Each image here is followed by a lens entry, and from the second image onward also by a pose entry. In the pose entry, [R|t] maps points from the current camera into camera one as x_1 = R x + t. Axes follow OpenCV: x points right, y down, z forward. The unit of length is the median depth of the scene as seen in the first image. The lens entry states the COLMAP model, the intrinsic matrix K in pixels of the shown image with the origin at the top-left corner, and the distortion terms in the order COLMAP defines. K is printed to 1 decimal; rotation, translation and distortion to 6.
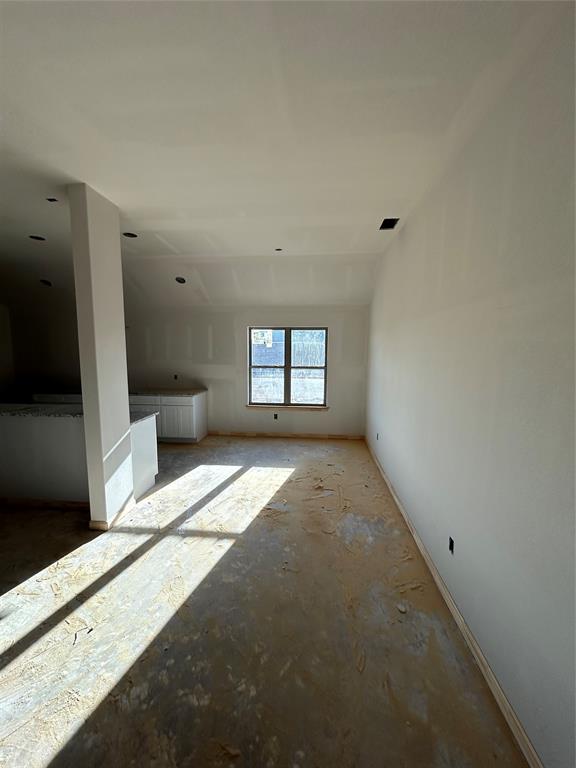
lens RADIAL K [[310.3, 0, 287.1], [0, 310.3, 383.9], [0, 0, 1]] dist [-0.001203, 0.000118]
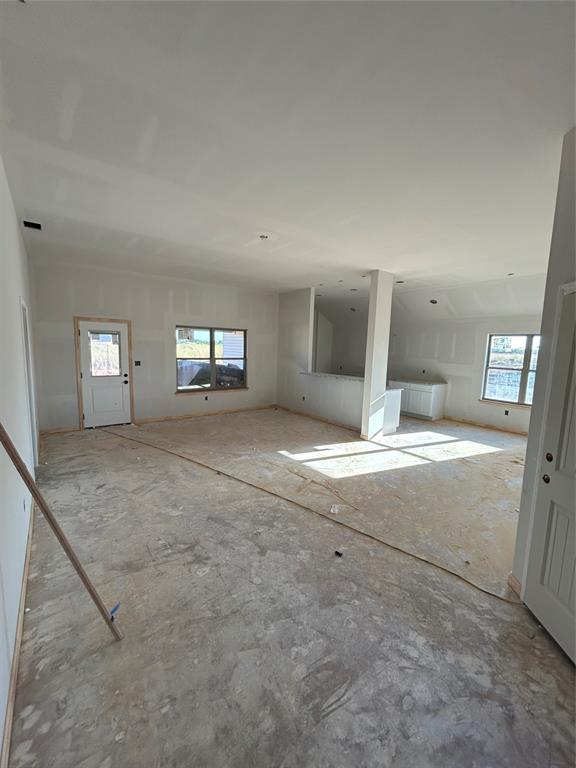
lens RADIAL K [[310.3, 0, 289.5], [0, 310.3, 382.7], [0, 0, 1]] dist [-0.001203, 0.000118]
pose [[0.683449, 0.101314, -0.722933, 0.408840], [-0.112916, 0.993075, 0.032424, 0.087548], [0.721212, 0.059470, 0.690157, -0.645769]]
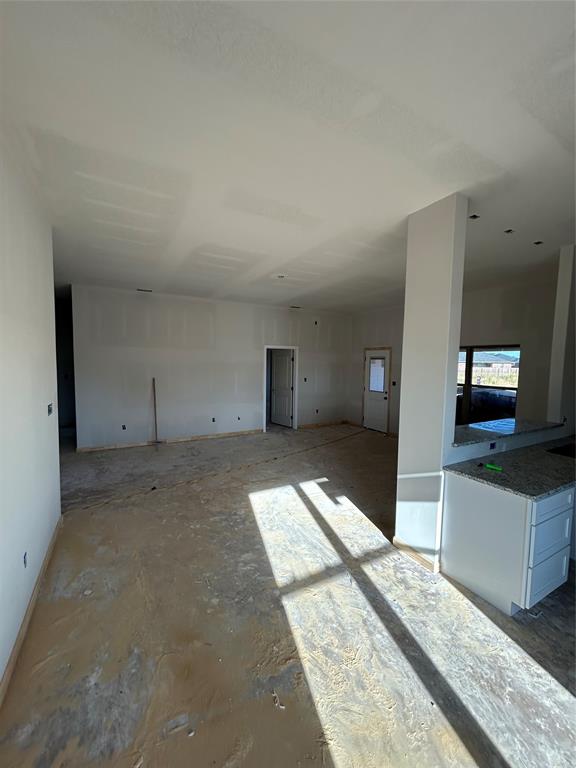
lens RADIAL K [[310.3, 0, 287.8], [0, 310.3, 382.3], [0, 0, 1]] dist [-0.001203, 0.000118]
pose [[-0.825845, 0.020715, -0.563517, 0.240290], [-0.087926, 0.982372, 0.164968, -0.168588], [0.557000, 0.185786, -0.809466, 1.346502]]
